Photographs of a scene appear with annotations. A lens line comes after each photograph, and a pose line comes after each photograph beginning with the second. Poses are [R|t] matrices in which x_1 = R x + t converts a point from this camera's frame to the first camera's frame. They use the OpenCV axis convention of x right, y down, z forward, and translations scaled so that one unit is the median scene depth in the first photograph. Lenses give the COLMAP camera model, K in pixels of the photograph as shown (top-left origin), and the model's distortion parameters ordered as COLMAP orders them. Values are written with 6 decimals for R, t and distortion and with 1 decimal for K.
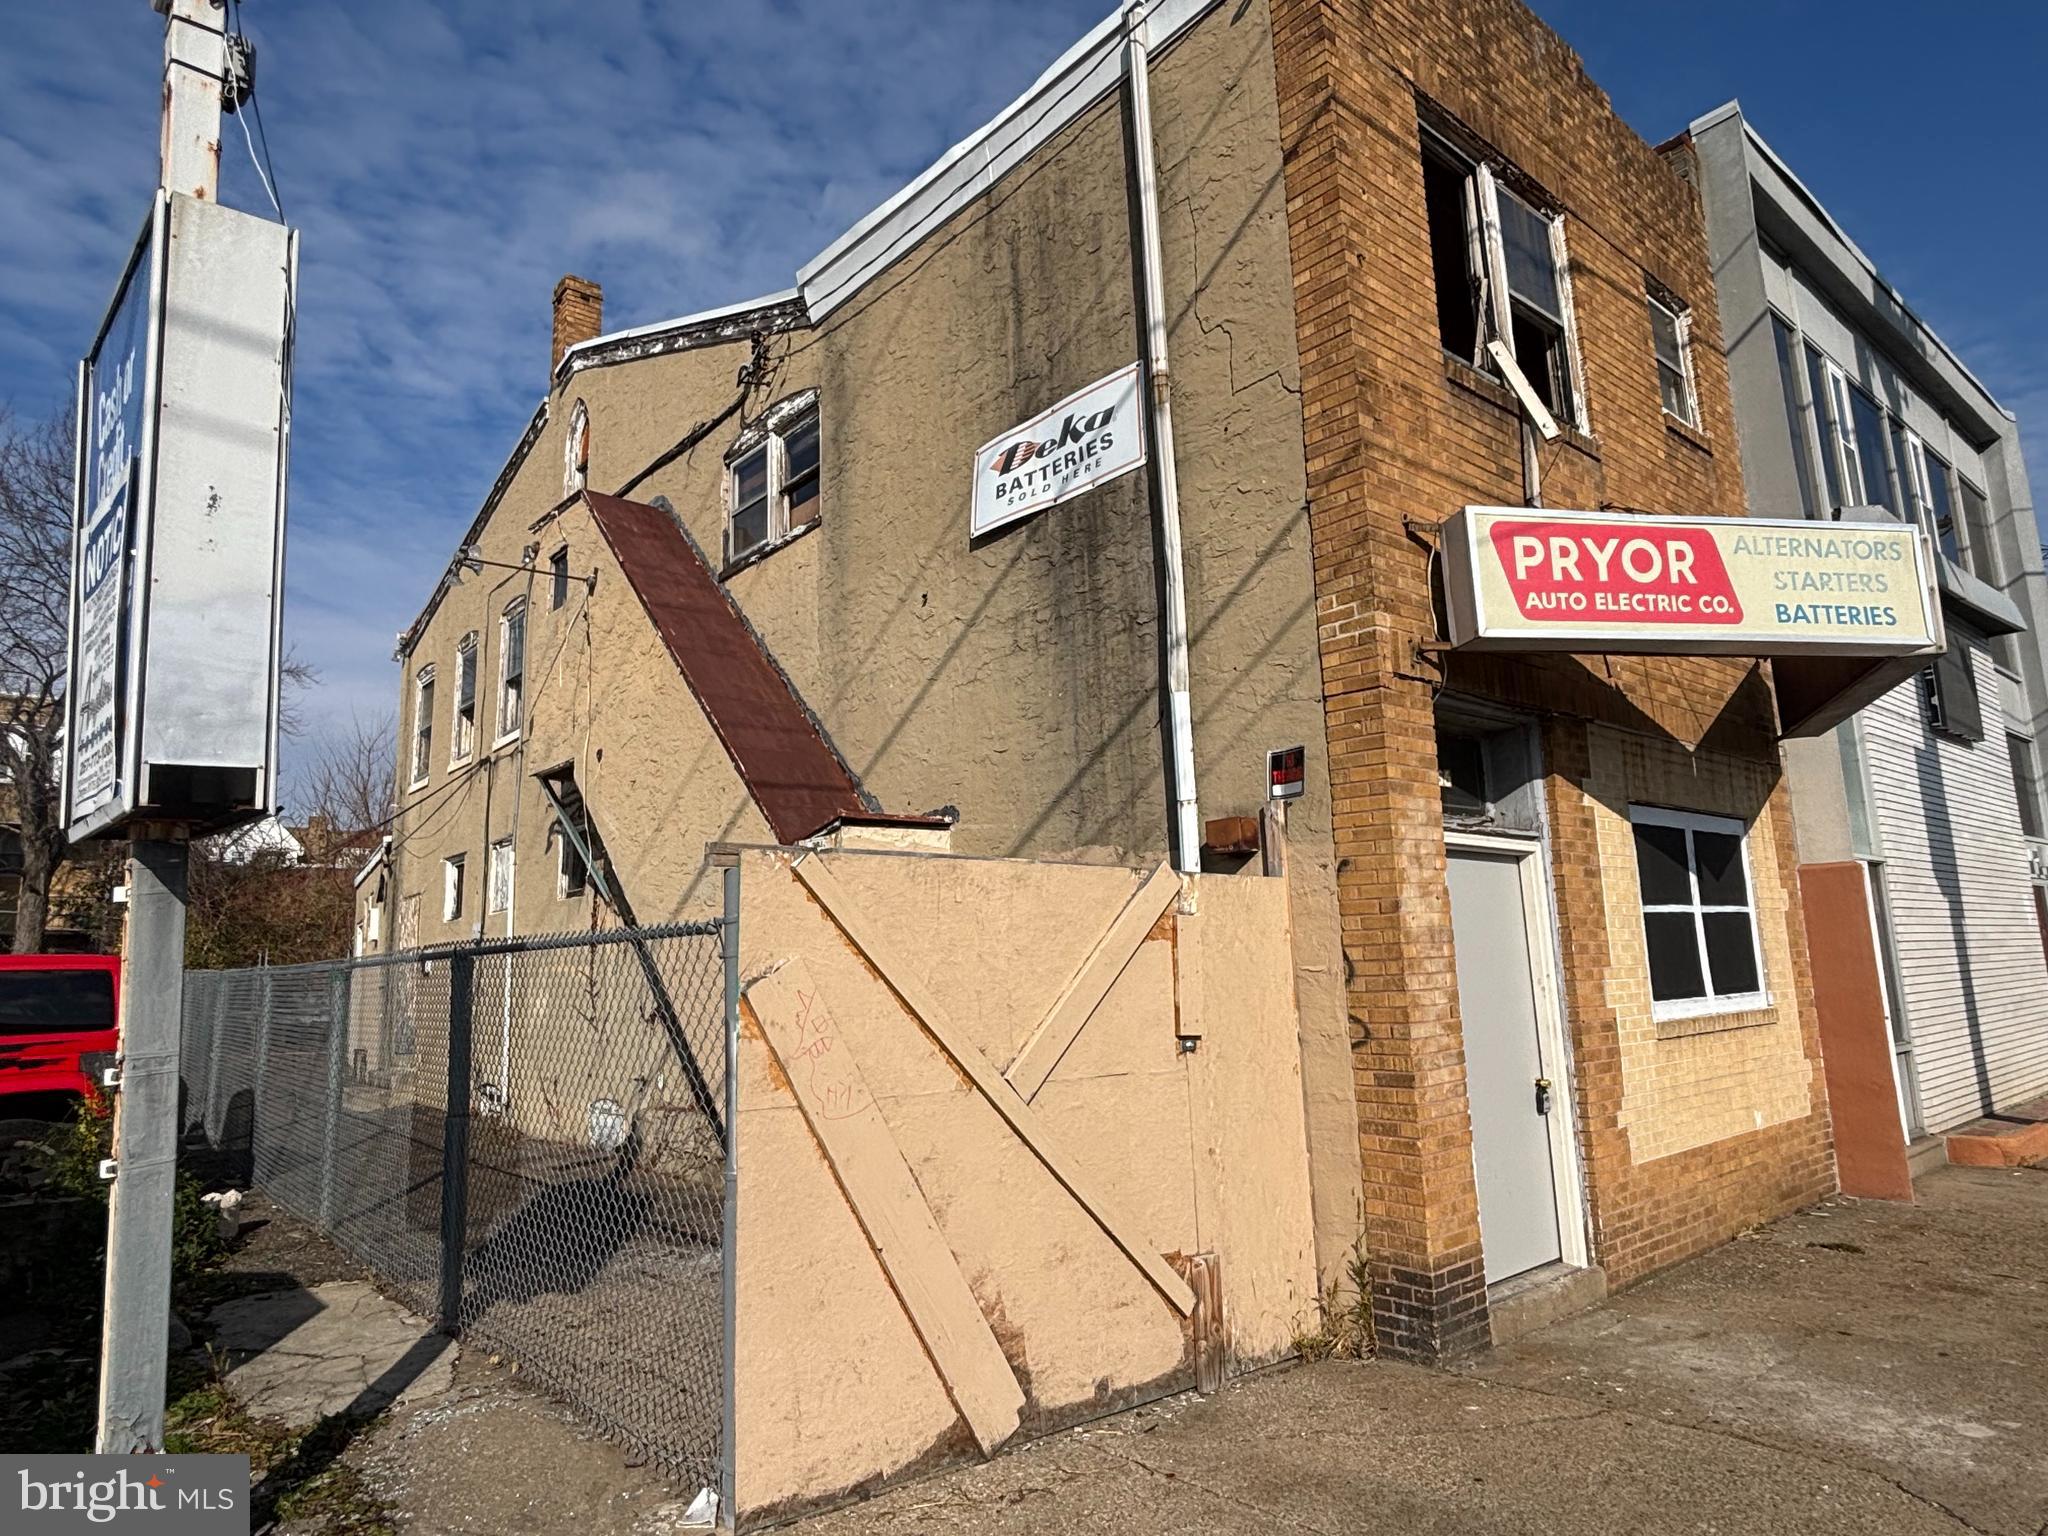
lens RADIAL K [[1207.2, 0, 1011.2], [0, 1207.2, 770.7], [0, 0, 1]] dist [0.009416, -0.013885]
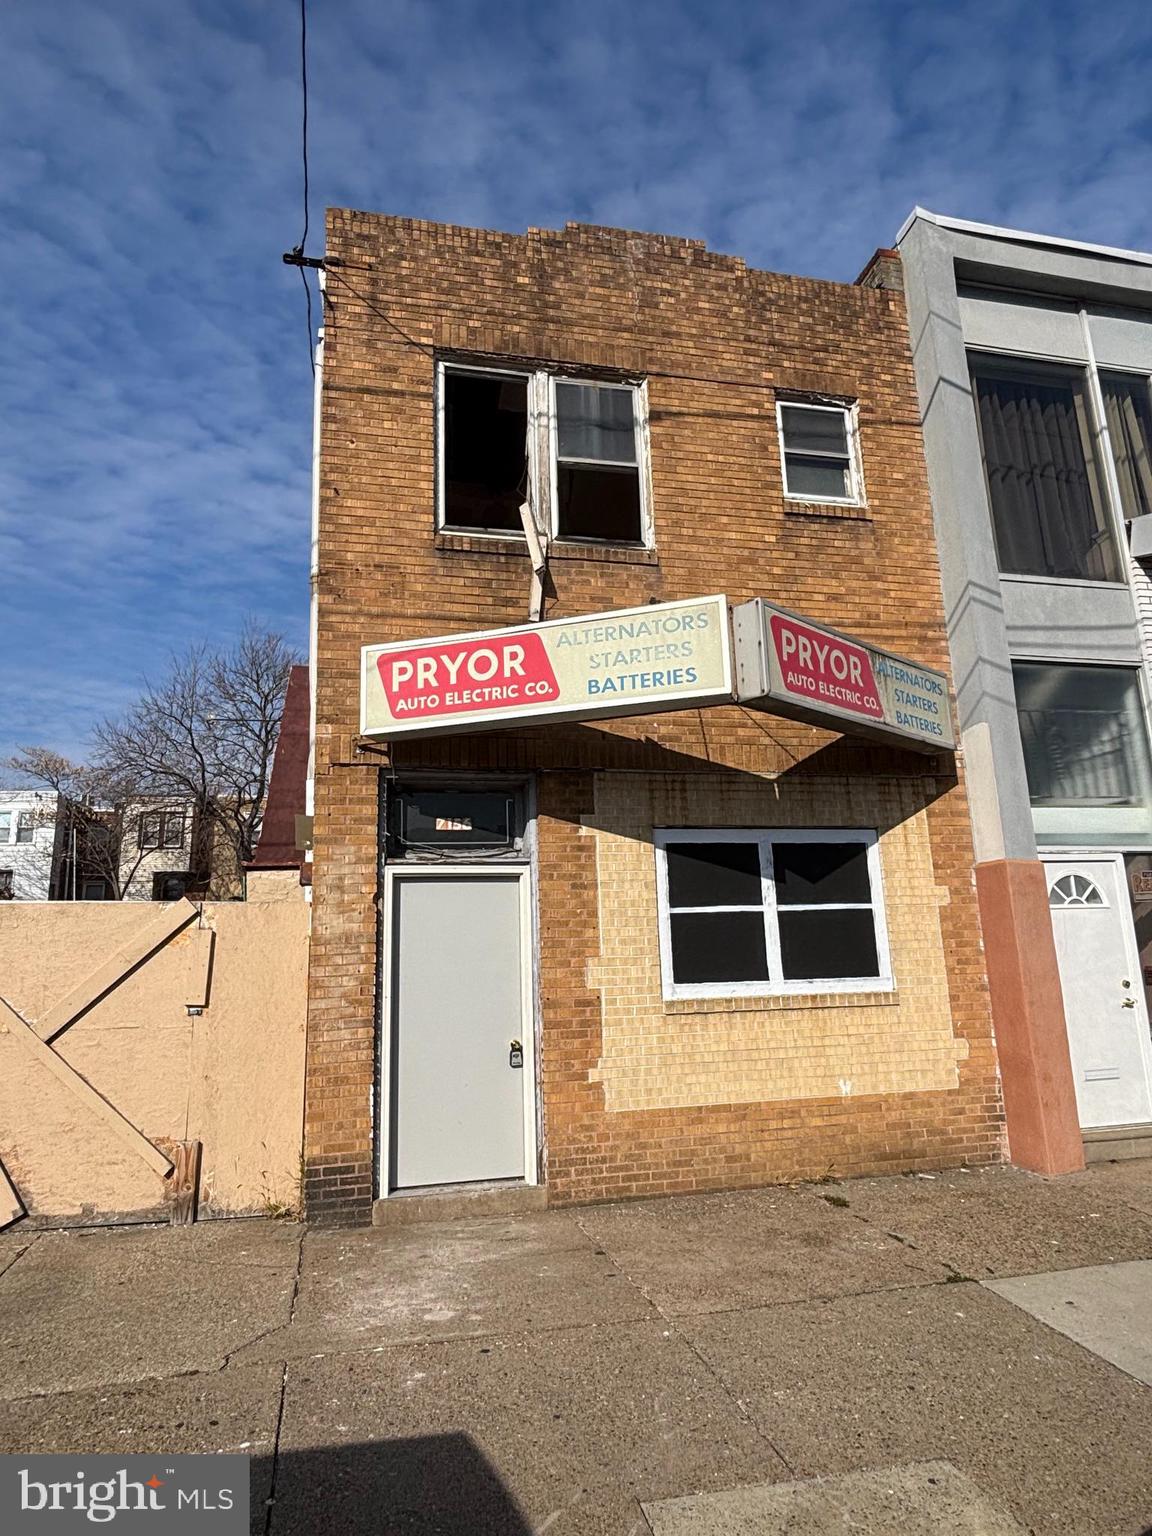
lens RADIAL K [[905.4, 0, 566.4], [0, 905.4, 766.0], [0, 0, 1]] dist [0.009416, -0.013885]
pose [[0.892727, -0.093564, -0.440778, 1.045726], [0.078604, 0.995542, -0.052124, 0.003473], [0.443690, 0.011886, 0.896102, 0.114256]]
